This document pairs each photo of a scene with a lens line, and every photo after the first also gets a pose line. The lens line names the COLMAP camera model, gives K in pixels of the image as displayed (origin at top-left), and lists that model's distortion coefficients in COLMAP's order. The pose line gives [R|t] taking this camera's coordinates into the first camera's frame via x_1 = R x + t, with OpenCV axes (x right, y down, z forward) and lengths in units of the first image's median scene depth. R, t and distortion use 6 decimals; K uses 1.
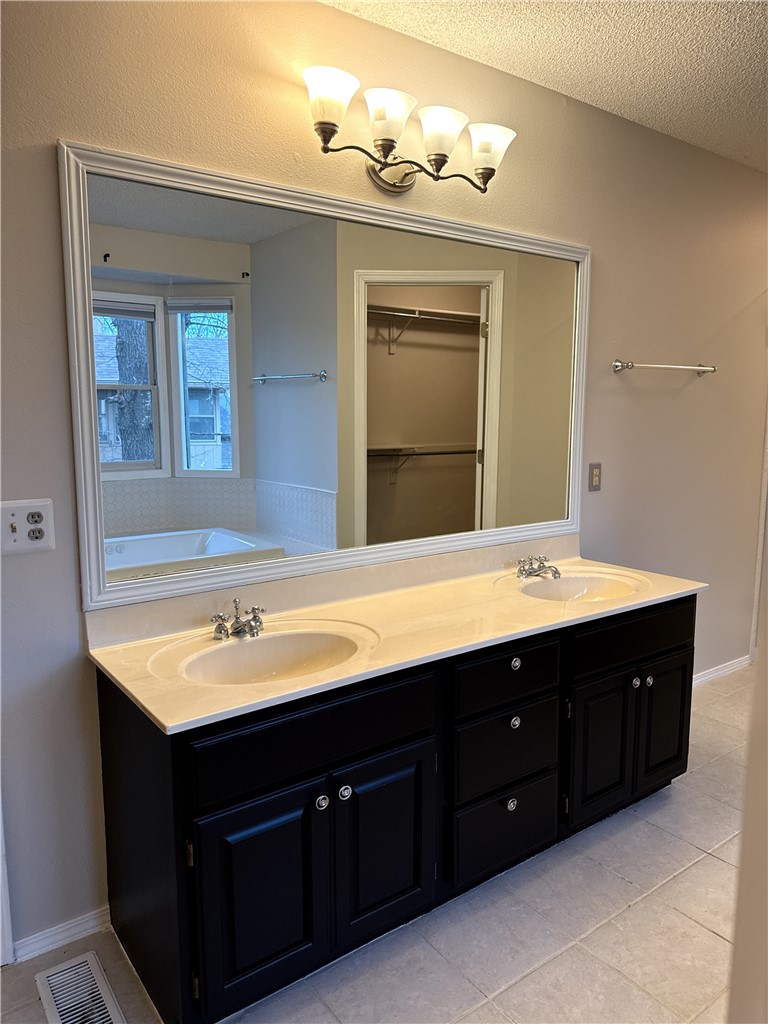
lens RADIAL K [[727.1, 0, 385.3], [0, 727.1, 513.8], [0, 0, 1]] dist [-0.000735, -0.004438]
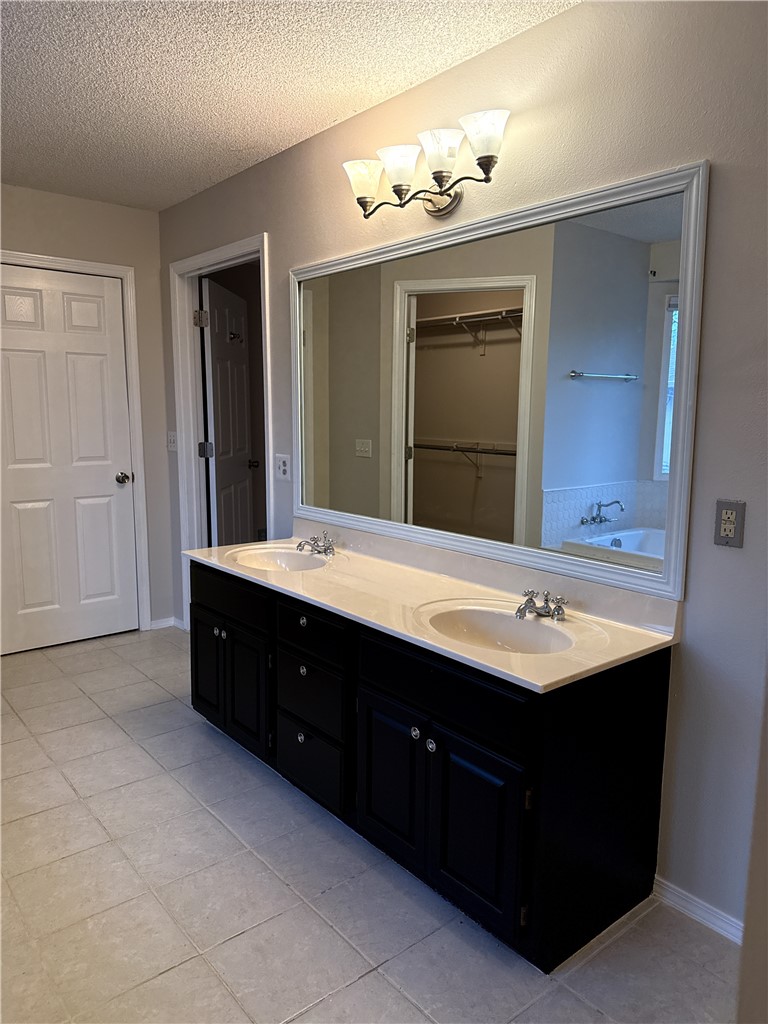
lens RADIAL K [[723.2, 0, 382.3], [0, 723.2, 518.5], [0, 0, 1]] dist [0.020729, -0.001653]
pose [[0.051483, 0.148689, -0.987543, 1.198485], [-0.152670, 0.978403, 0.139354, -0.130329], [0.986935, 0.143594, 0.073072, 0.907988]]
